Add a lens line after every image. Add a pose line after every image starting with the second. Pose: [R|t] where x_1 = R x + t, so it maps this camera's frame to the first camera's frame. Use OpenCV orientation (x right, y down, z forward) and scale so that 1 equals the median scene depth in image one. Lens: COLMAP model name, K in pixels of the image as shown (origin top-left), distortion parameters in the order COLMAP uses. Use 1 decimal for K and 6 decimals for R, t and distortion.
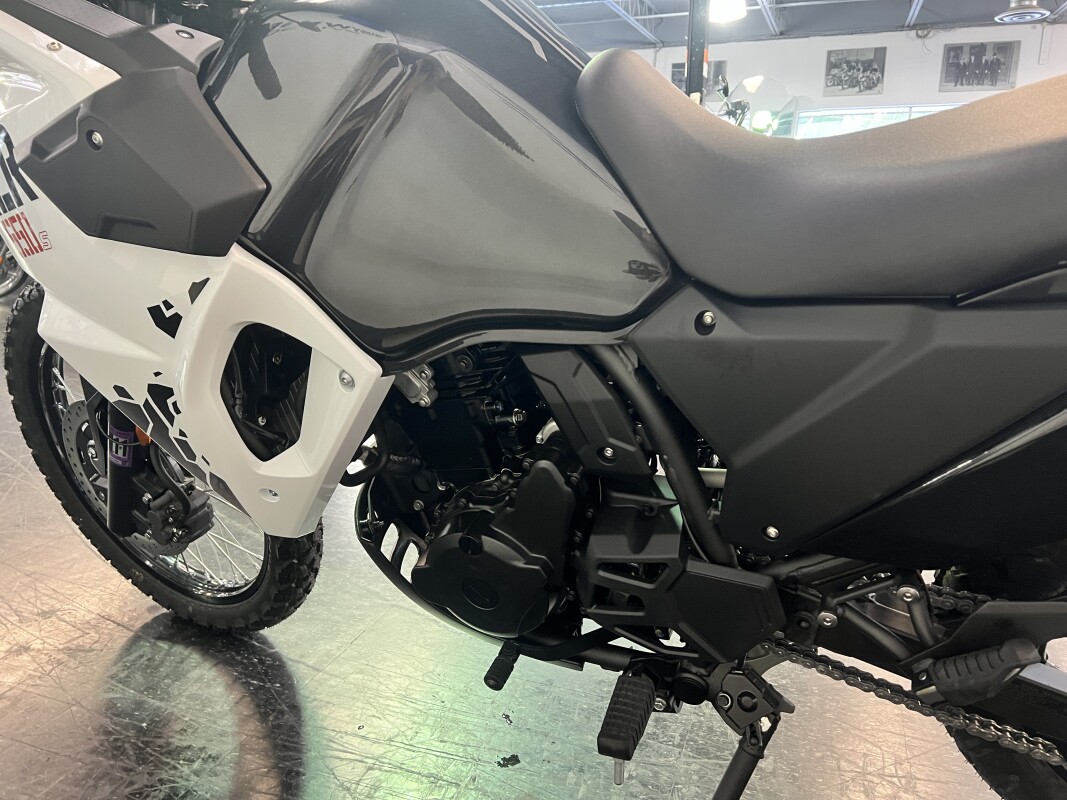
lens RADIAL K [[796.5, 0, 538.9], [0, 796.5, 400.3], [0, 0, 1]] dist [0.031810, -0.033617]
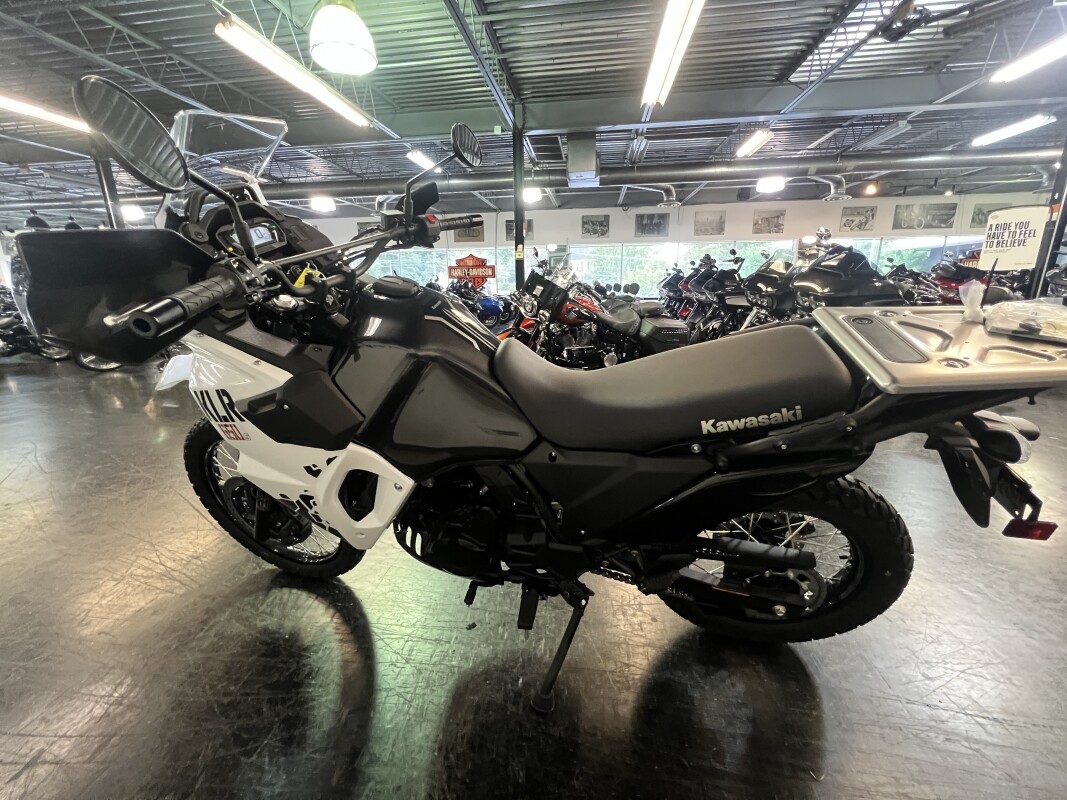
lens RADIAL K [[423.3, 0, 529.3], [0, 423.3, 396.2], [0, 0, 1]] dist [-0.008442, 0.000548]
pose [[0.978518, -0.067632, 0.194754, -0.081390], [0.065262, 0.997695, 0.018570, -0.242758], [-0.195561, -0.005461, 0.980676, -0.210883]]
